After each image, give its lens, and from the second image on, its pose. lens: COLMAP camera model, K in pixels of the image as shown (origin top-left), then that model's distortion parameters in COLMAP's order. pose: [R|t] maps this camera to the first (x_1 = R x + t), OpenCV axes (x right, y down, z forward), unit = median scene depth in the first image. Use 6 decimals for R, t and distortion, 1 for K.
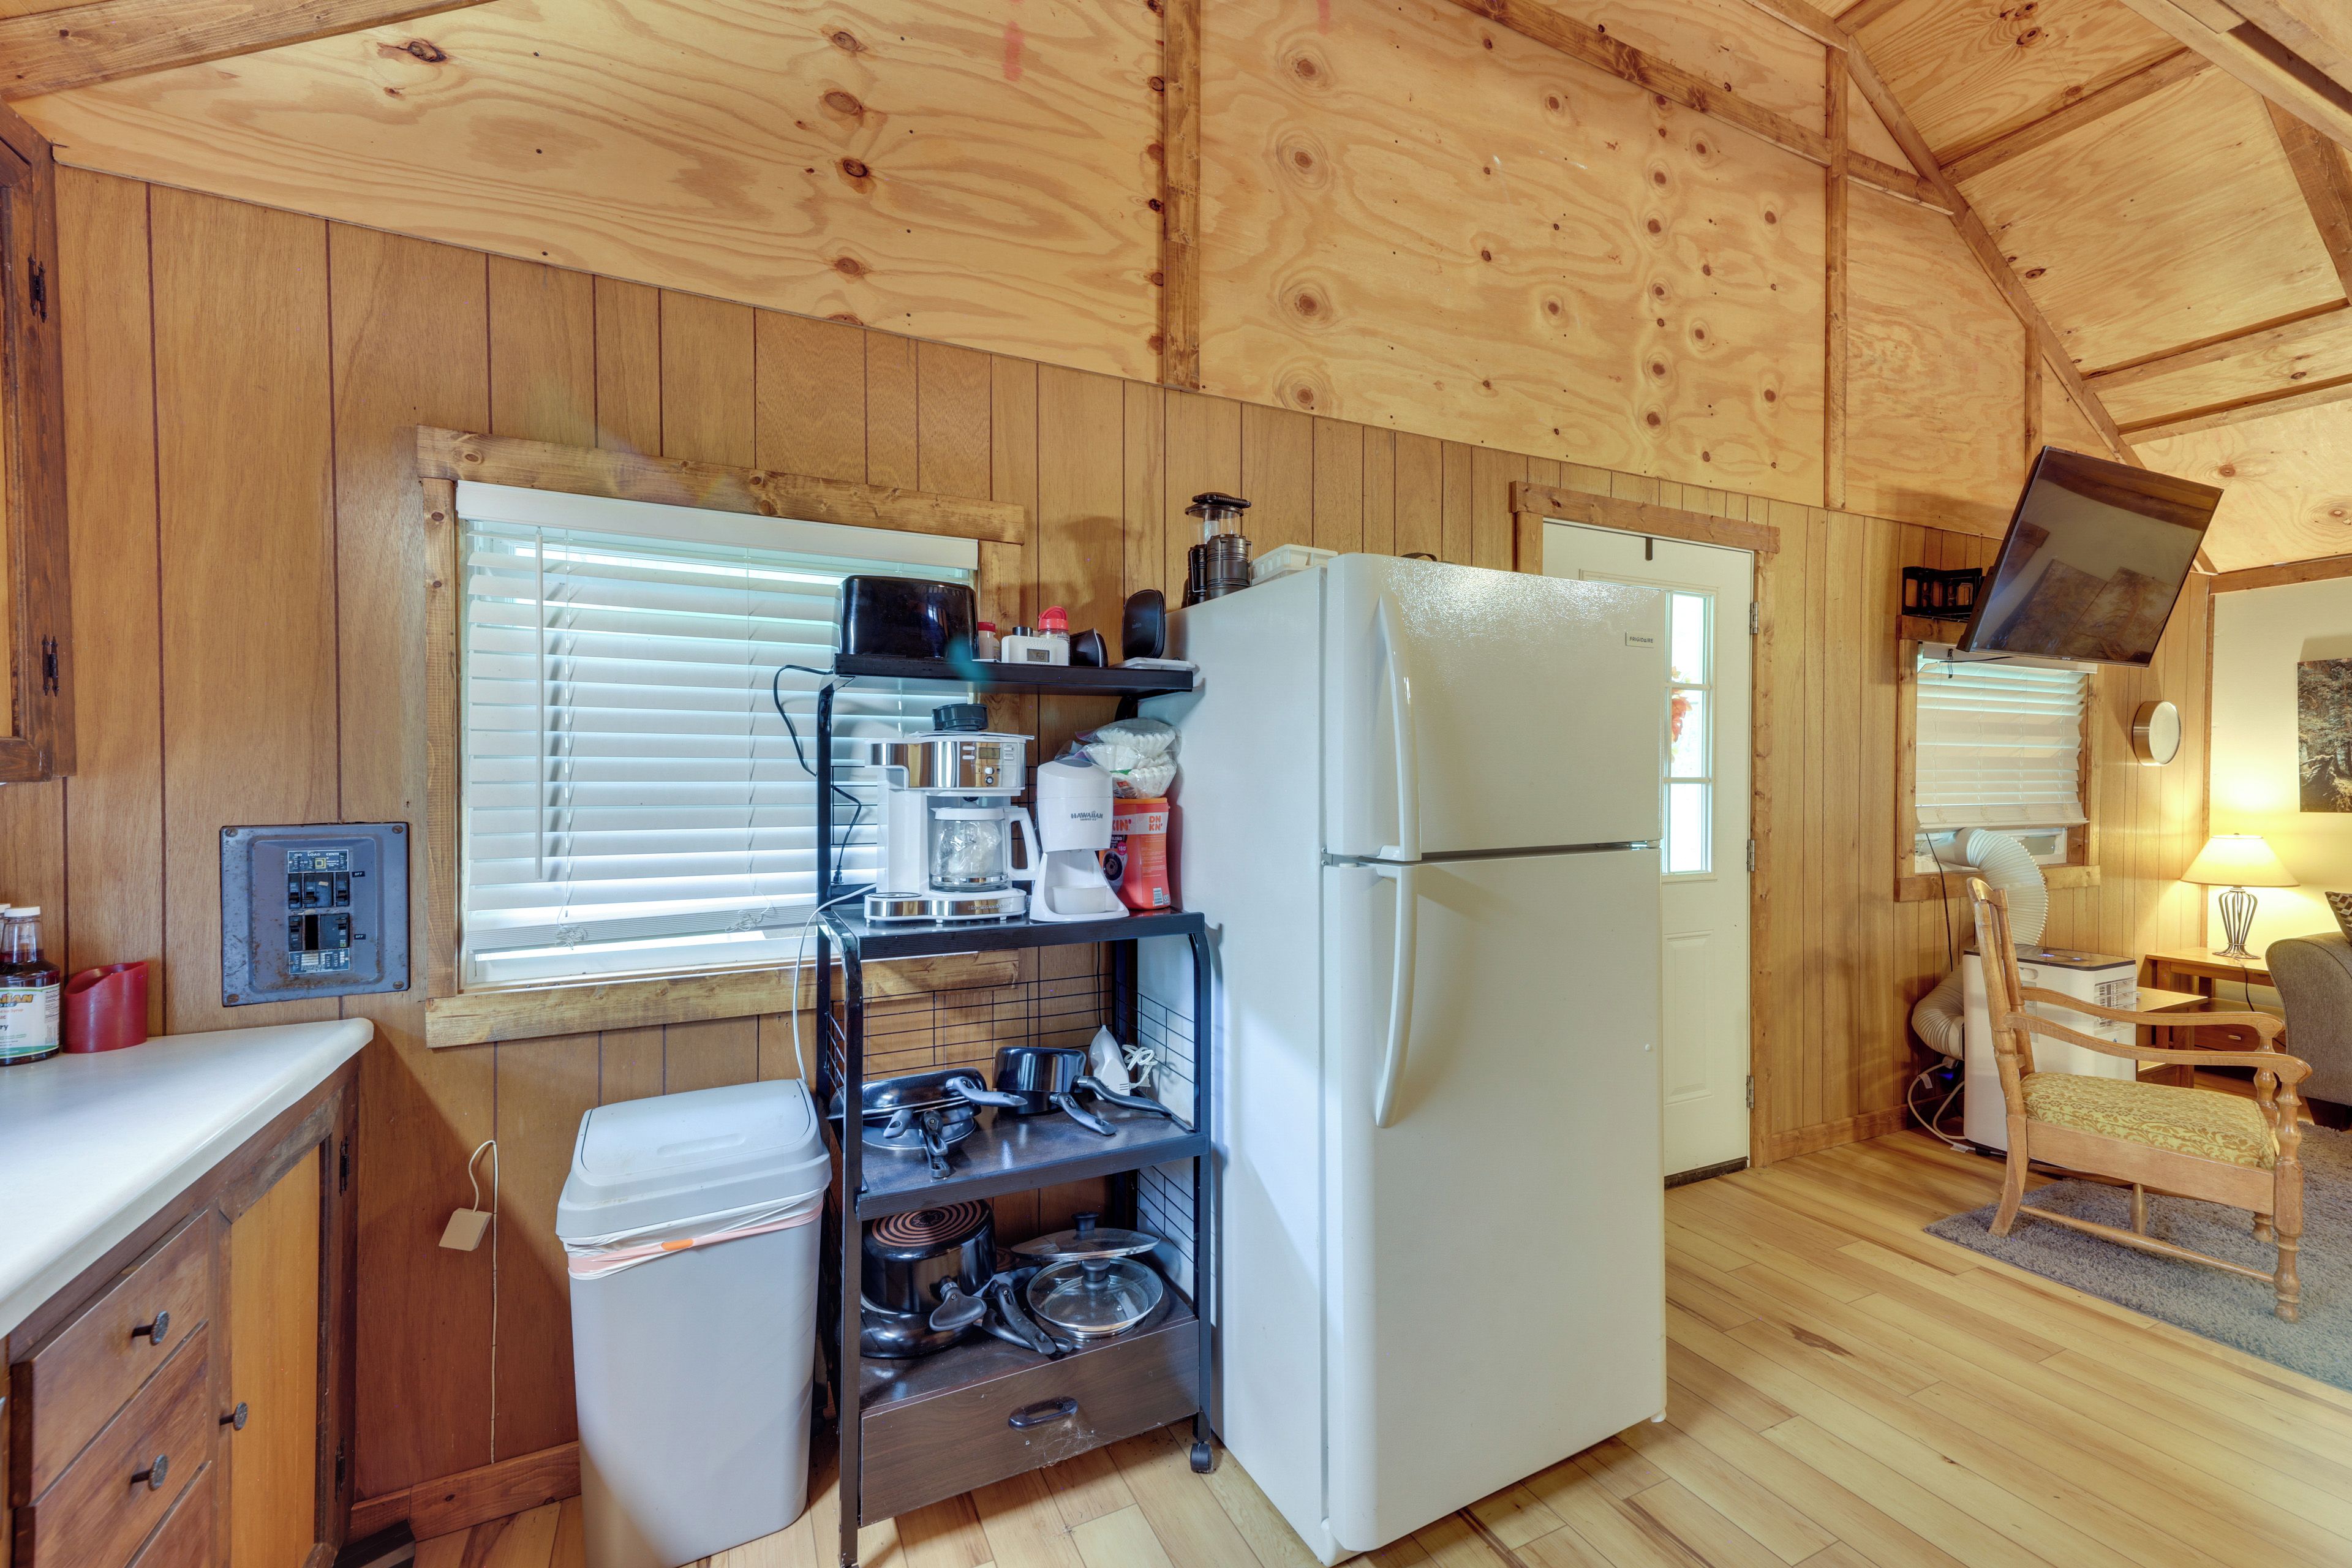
lens RADIAL K [[937.2, 0, 1169.6], [0, 937.2, 777.0], [0, 0, 1]] dist [0.021325, 0.000119]
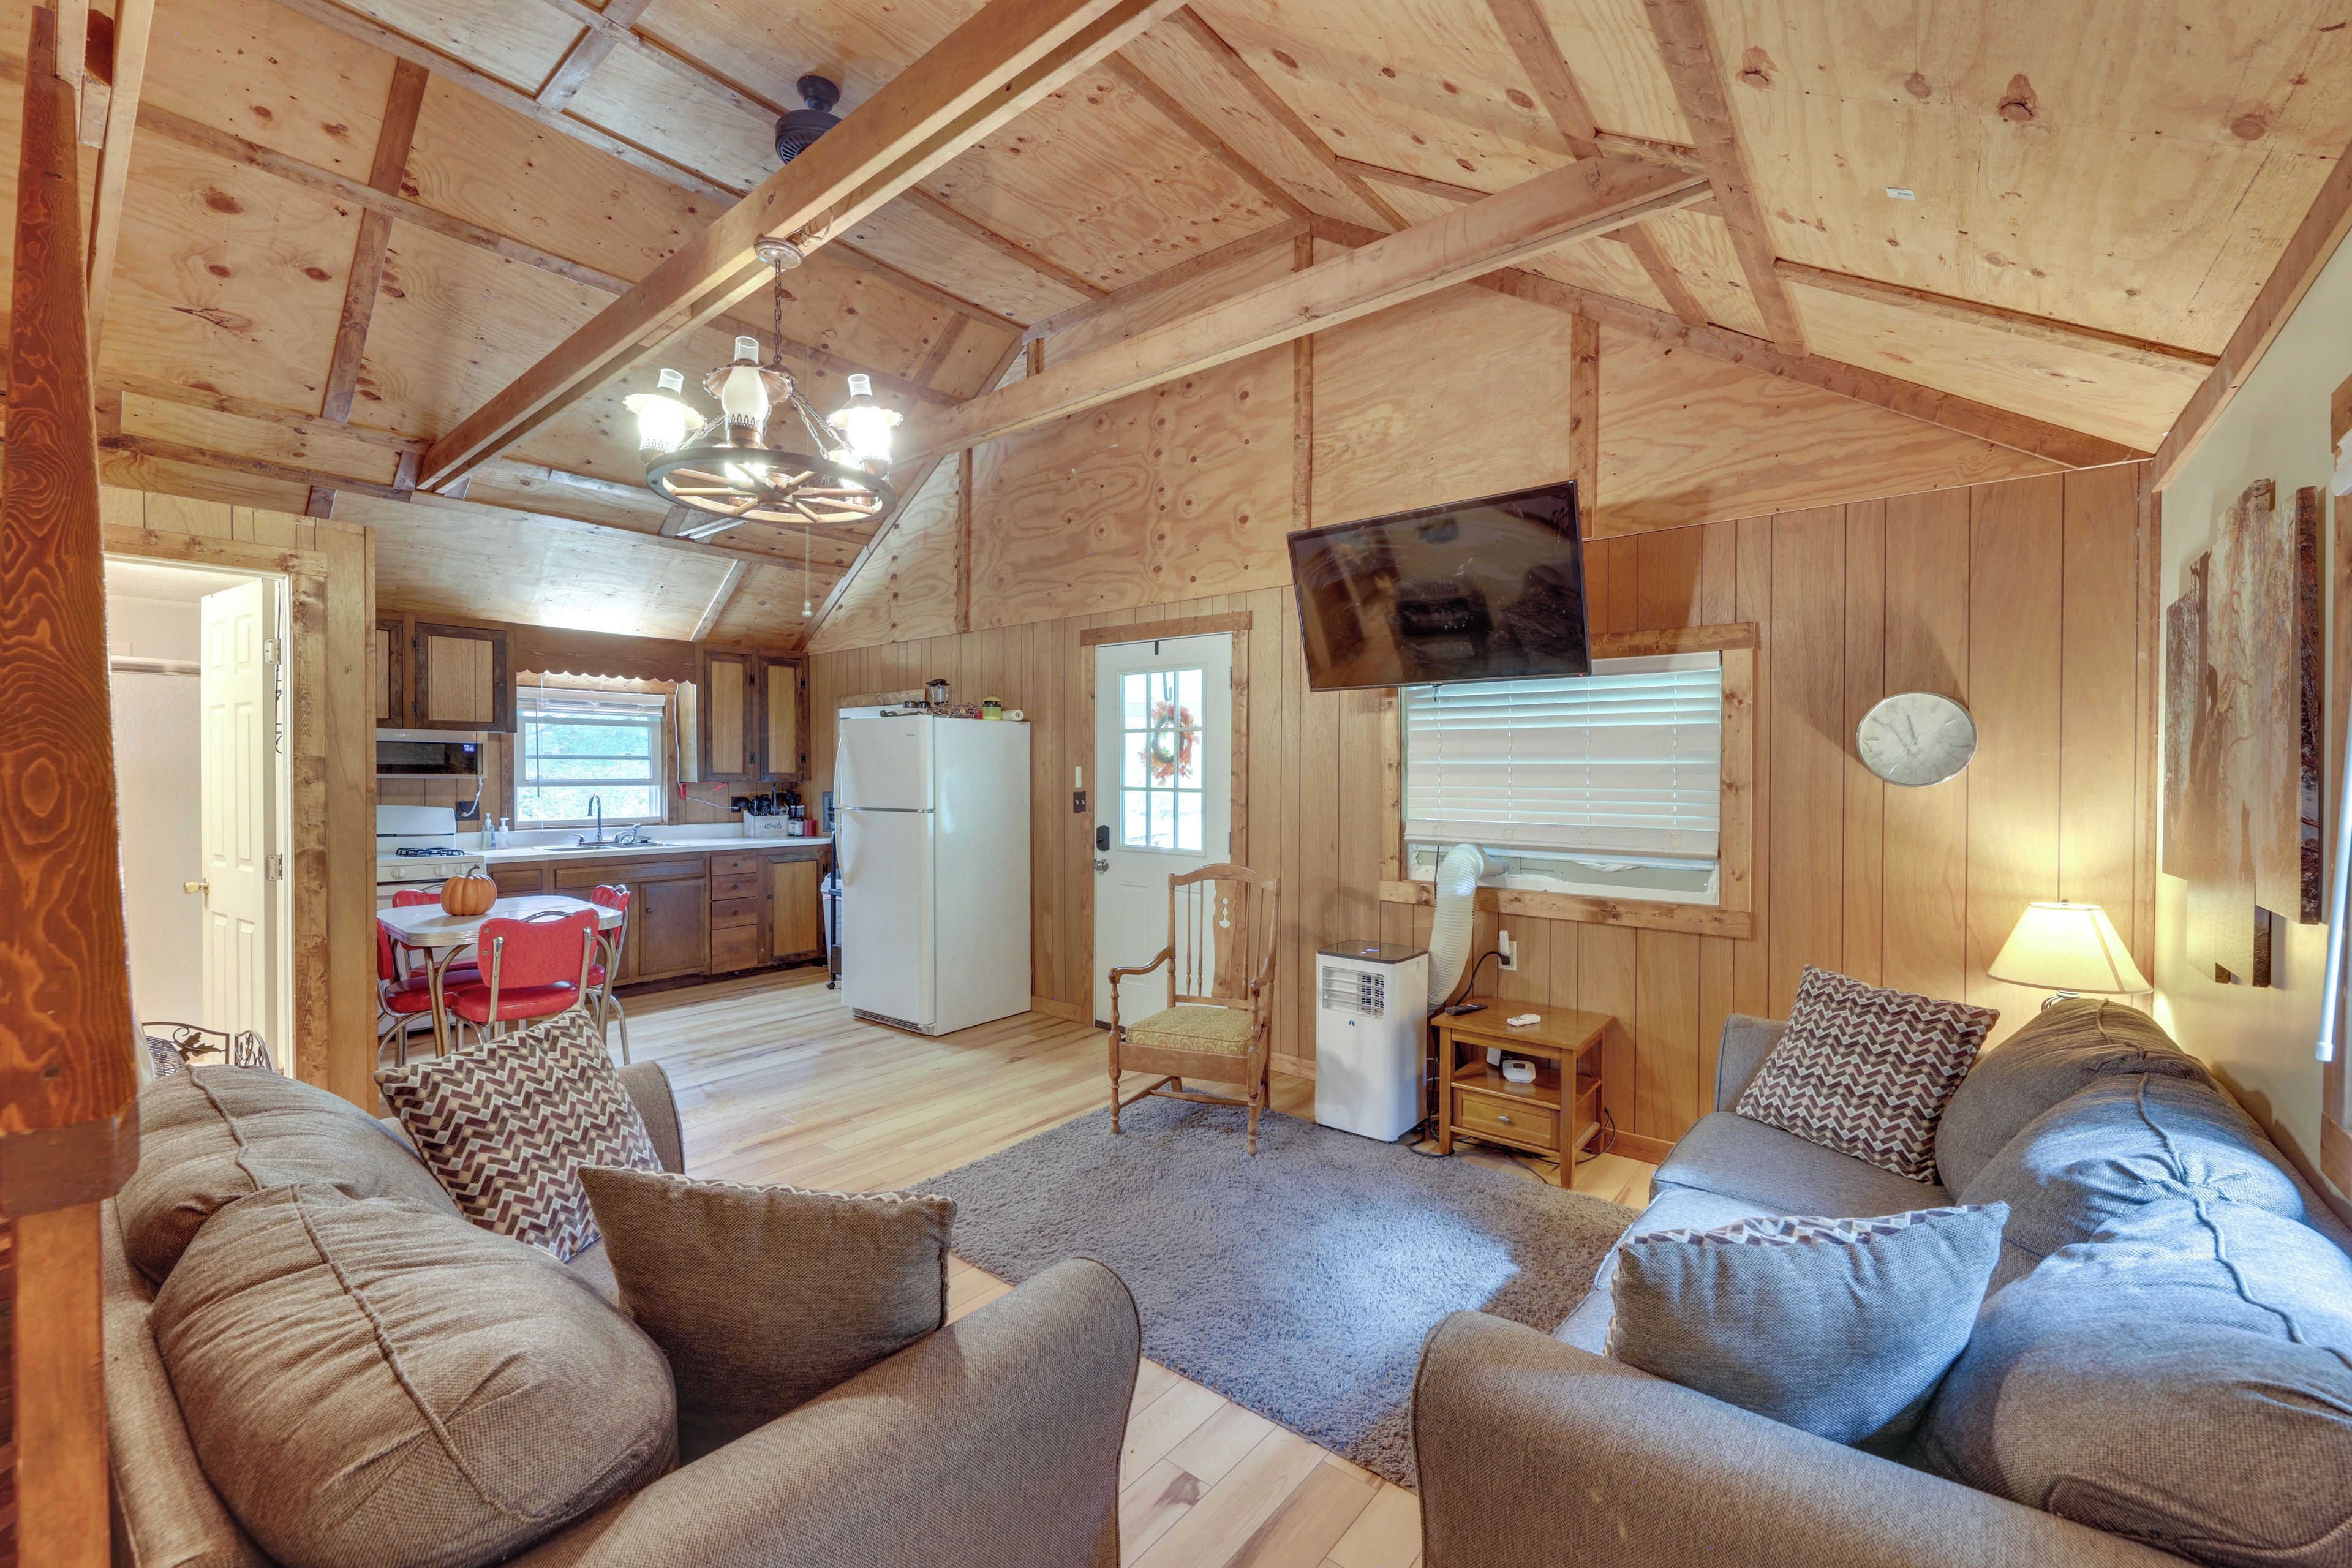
lens RADIAL K [[937.2, 0, 1176.2], [0, 937.2, 782.3], [0, 0, 1]] dist [0.021325, 0.000119]
pose [[0.417220, 0.013601, -0.908704, 1.932696], [-0.009784, 0.999897, 0.010473, -0.023785], [0.908753, 0.004521, 0.417310, 0.335296]]
